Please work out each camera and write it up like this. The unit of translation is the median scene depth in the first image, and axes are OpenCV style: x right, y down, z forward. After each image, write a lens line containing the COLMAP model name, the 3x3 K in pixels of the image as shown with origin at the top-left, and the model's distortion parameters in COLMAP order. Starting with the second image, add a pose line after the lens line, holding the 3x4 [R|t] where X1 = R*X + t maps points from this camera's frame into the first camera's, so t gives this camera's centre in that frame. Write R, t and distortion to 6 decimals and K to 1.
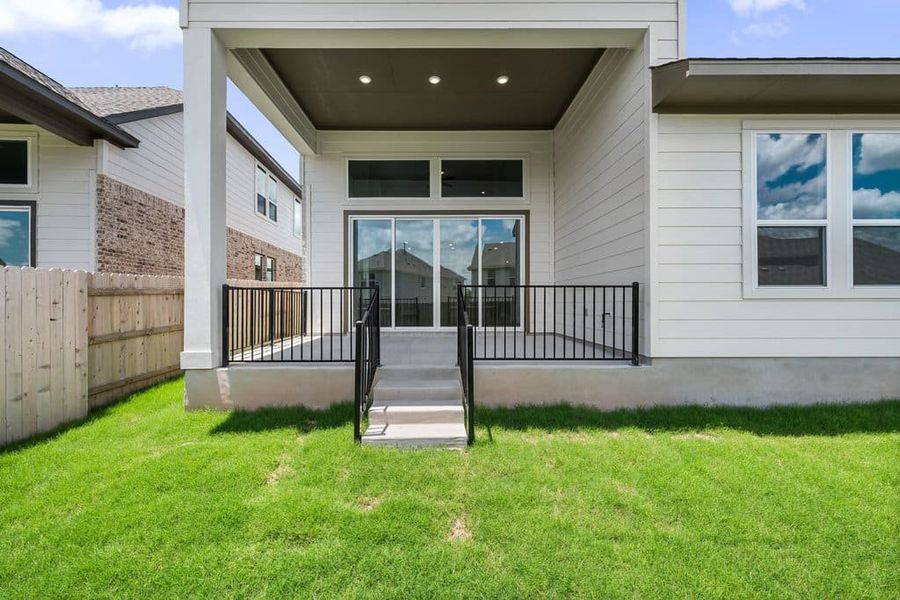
lens RADIAL K [[354.1, 0, 447.3], [0, 354.1, 304.4], [0, 0, 1]] dist [0.001849, 0.000069]
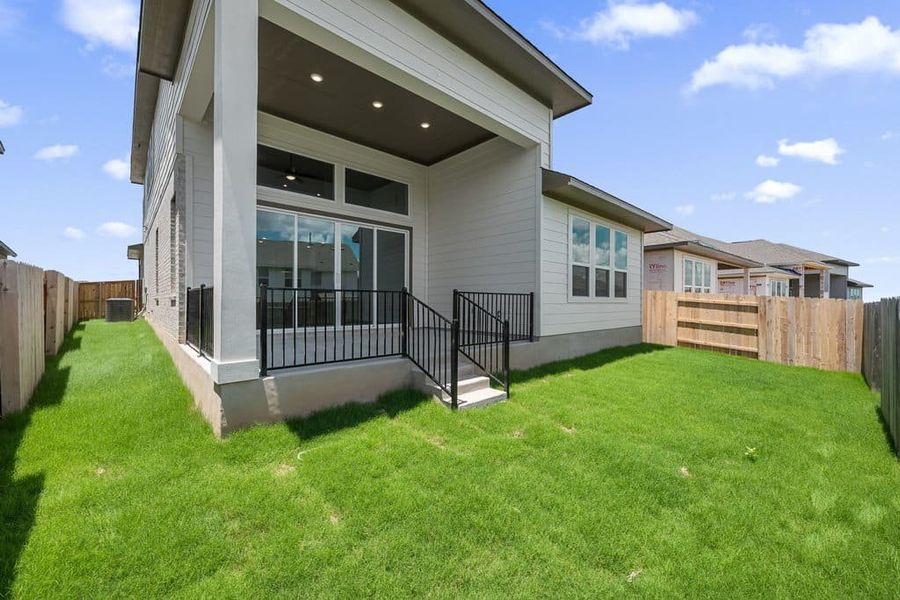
lens RADIAL K [[354.1, 0, 447.3], [0, 354.1, 304.4], [0, 0, 1]] dist [0.001849, 0.000069]
pose [[0.743022, 0.002092, 0.669264, -0.851626], [-0.004079, 0.999991, 0.001403, -0.006672], [-0.669255, -0.003772, 0.743023, 0.026448]]
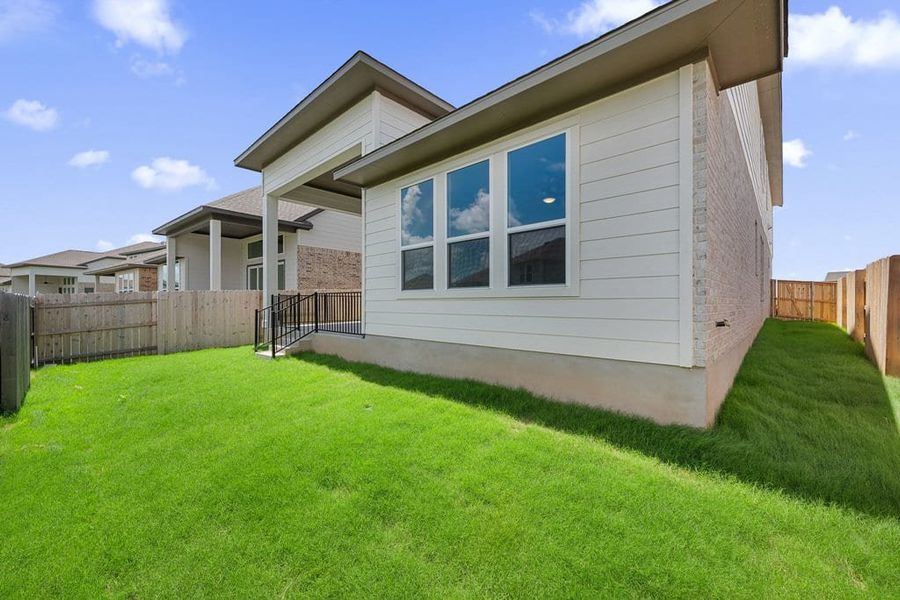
lens RADIAL K [[354.1, 0, 447.3], [0, 354.1, 304.4], [0, 0, 1]] dist [0.001849, 0.000069]
pose [[0.723389, 0.001403, -0.690440, 1.941093], [0.004812, 0.999963, 0.007074, -0.003313], [0.690424, -0.008439, 0.723355, 0.044625]]
